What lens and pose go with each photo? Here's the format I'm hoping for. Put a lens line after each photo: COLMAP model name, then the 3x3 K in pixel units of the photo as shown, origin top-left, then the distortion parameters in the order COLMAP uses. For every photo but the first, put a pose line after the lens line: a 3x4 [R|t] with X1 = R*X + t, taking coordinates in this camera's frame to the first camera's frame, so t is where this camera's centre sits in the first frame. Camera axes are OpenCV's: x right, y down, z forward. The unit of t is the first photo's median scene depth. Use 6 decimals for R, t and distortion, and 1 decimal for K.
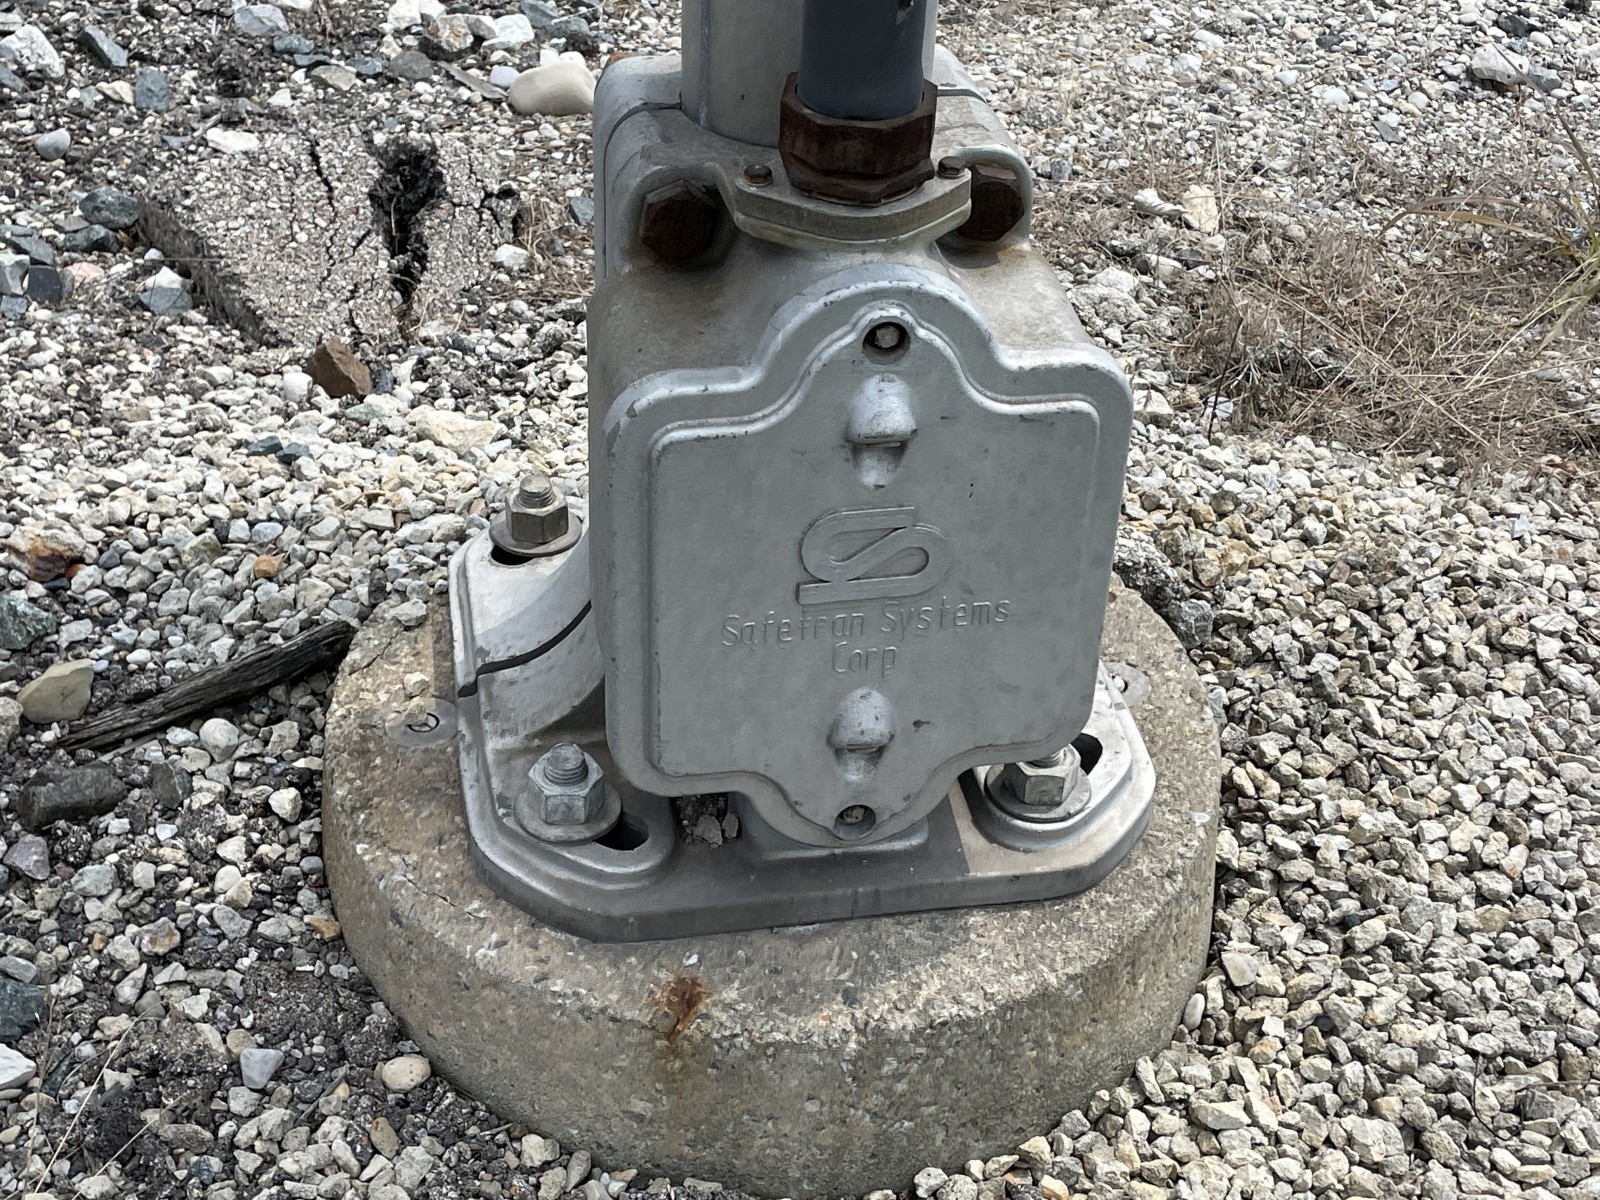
lens RADIAL K [[2318.6, 0, 800.0], [0, 2318.6, 600.0], [0, 0, 1]] dist [0.043617, 0.069715]
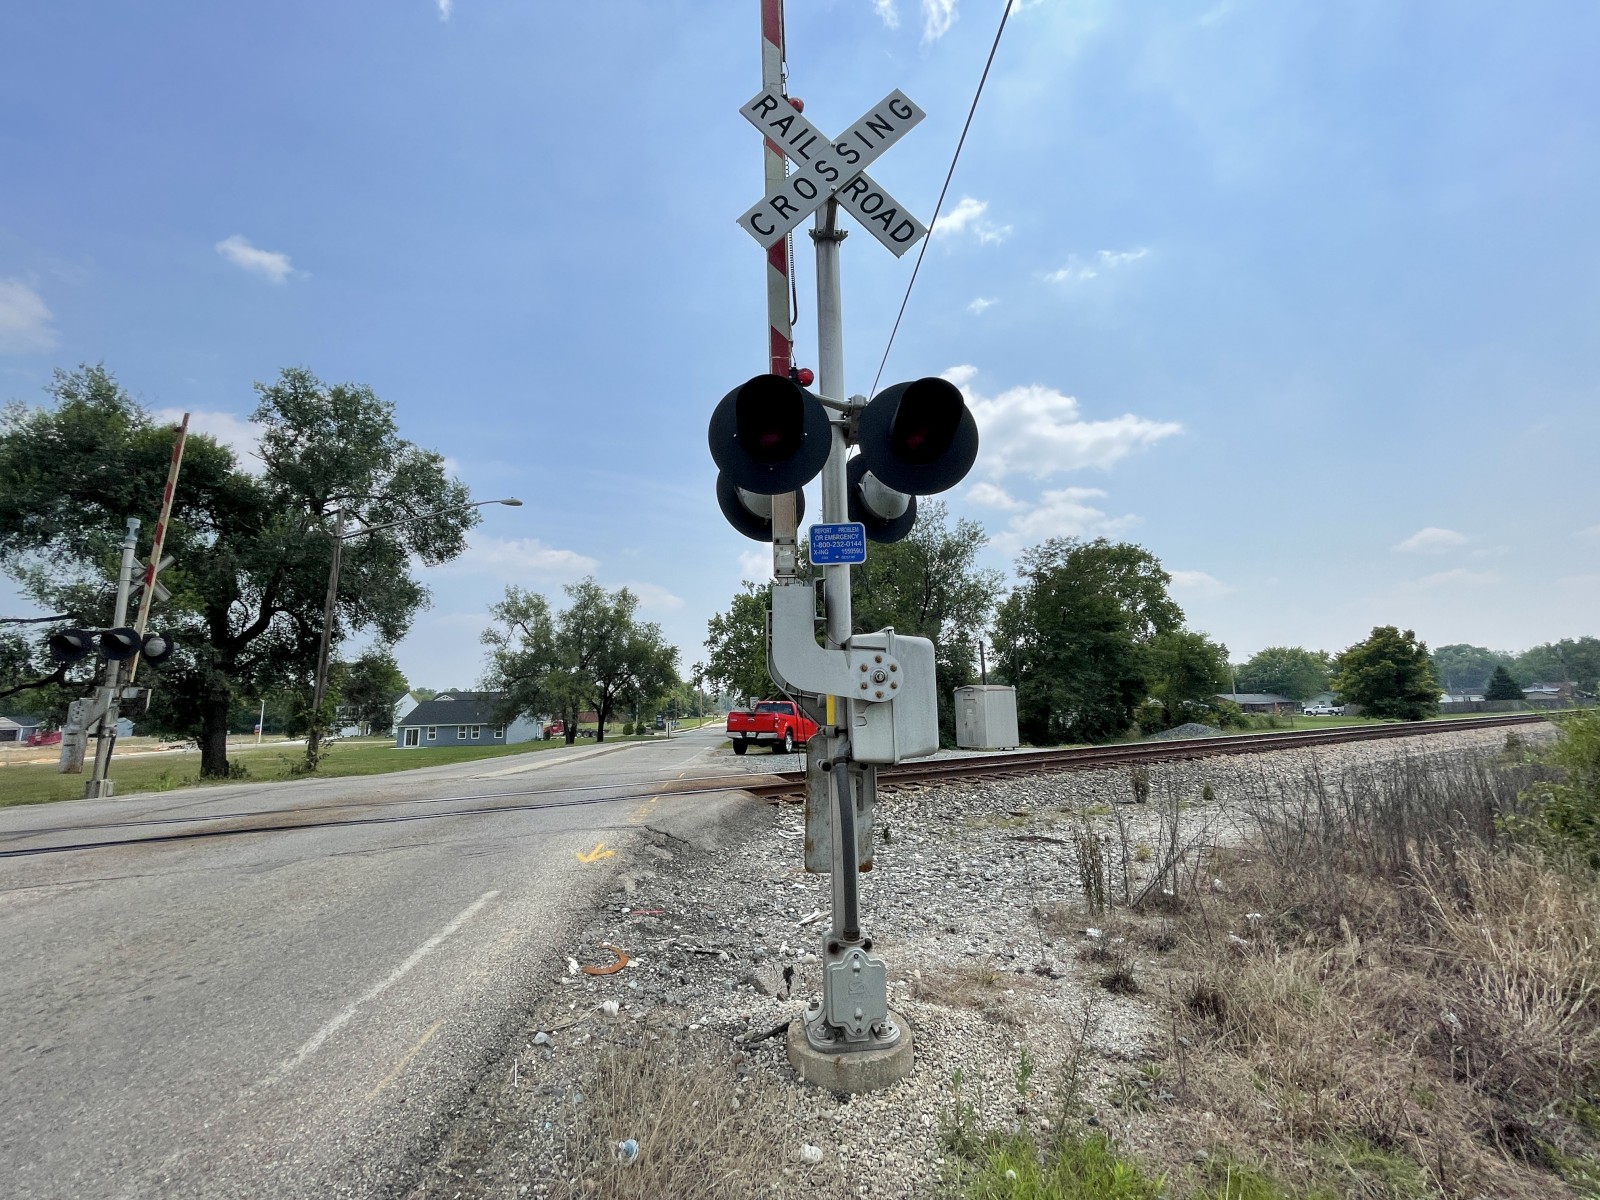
lens RADIAL K [[647.9, 0, 805.0], [0, 647.9, 597.1], [0, 0, 1]] dist [0.000058, -0.000094]
pose [[0.996837, -0.067834, -0.041412, 0.027384], [0.016894, 0.690012, -0.723600, 0.556067], [0.077660, 0.720612, 0.688976, -1.332348]]
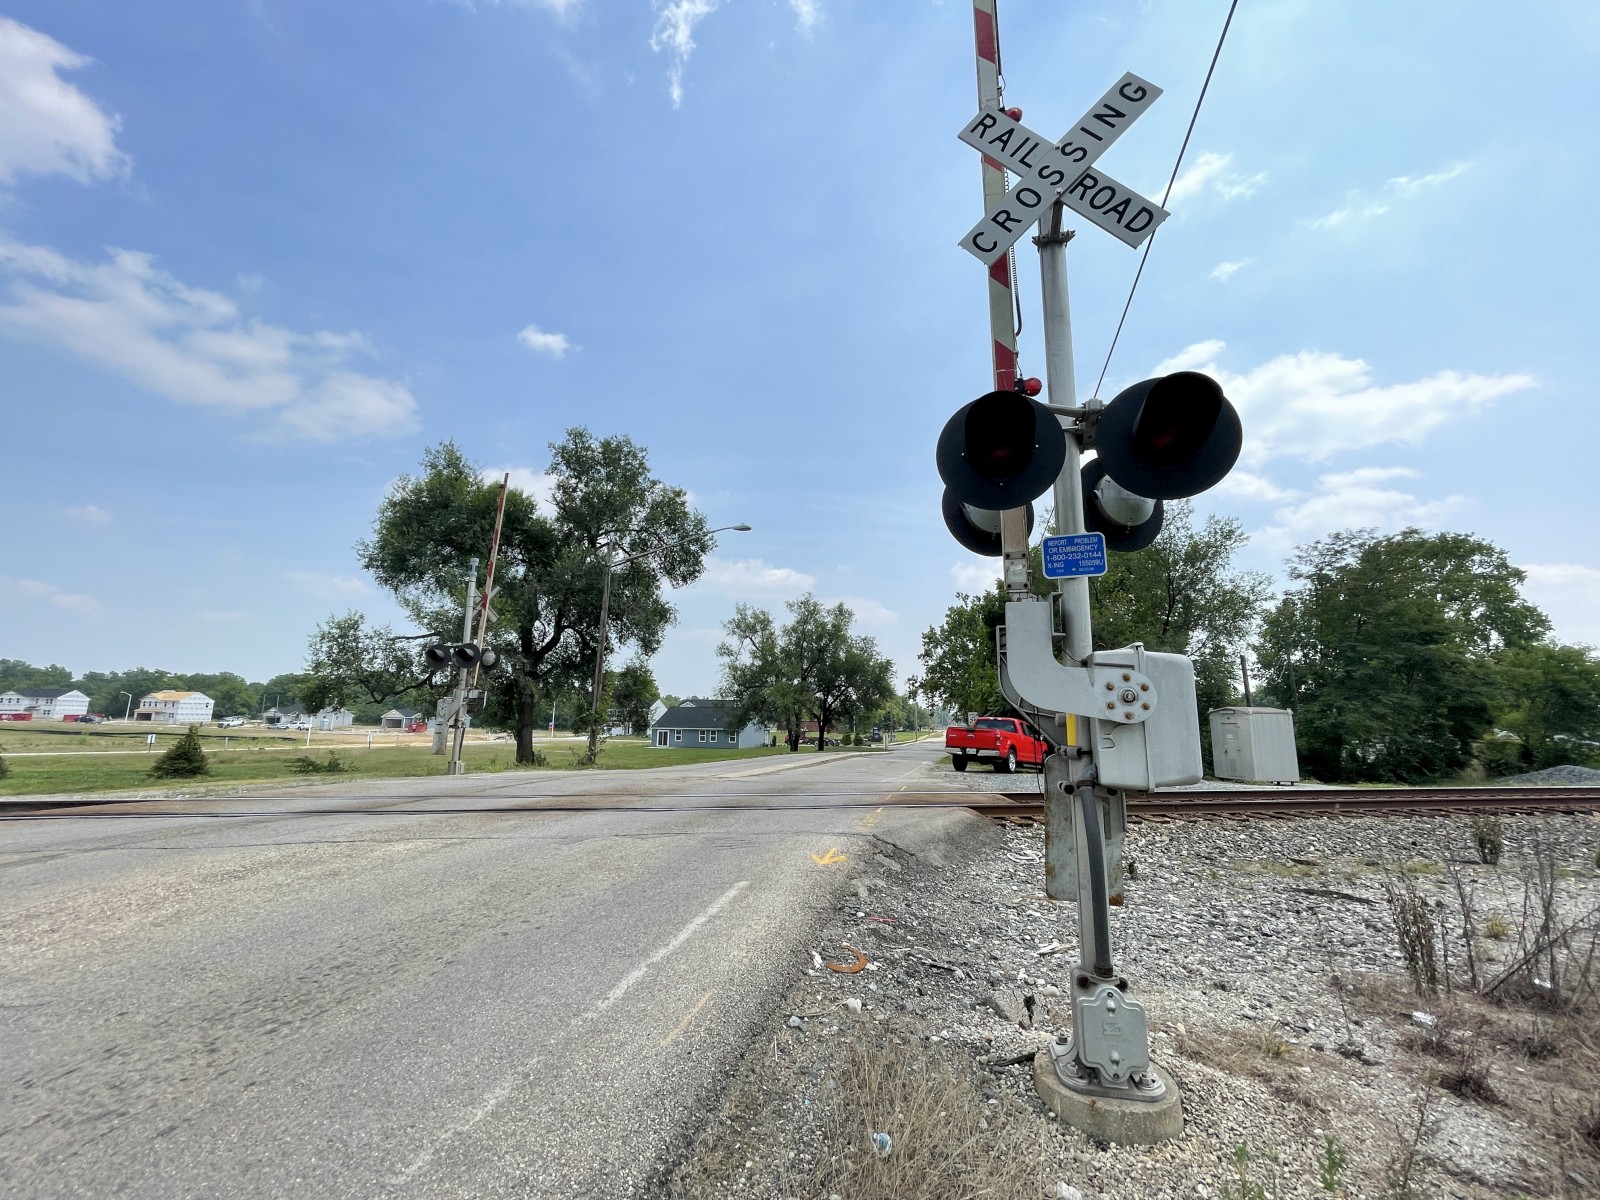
lens RADIAL K [[647.9, 0, 805.0], [0, 647.9, 597.1], [0, 0, 1]] dist [0.000058, -0.000094]
pose [[0.929876, -0.093503, -0.355792, -0.016809], [-0.202407, 0.677565, -0.707063, 0.598448], [0.307185, 0.729495, 0.611125, -1.395787]]
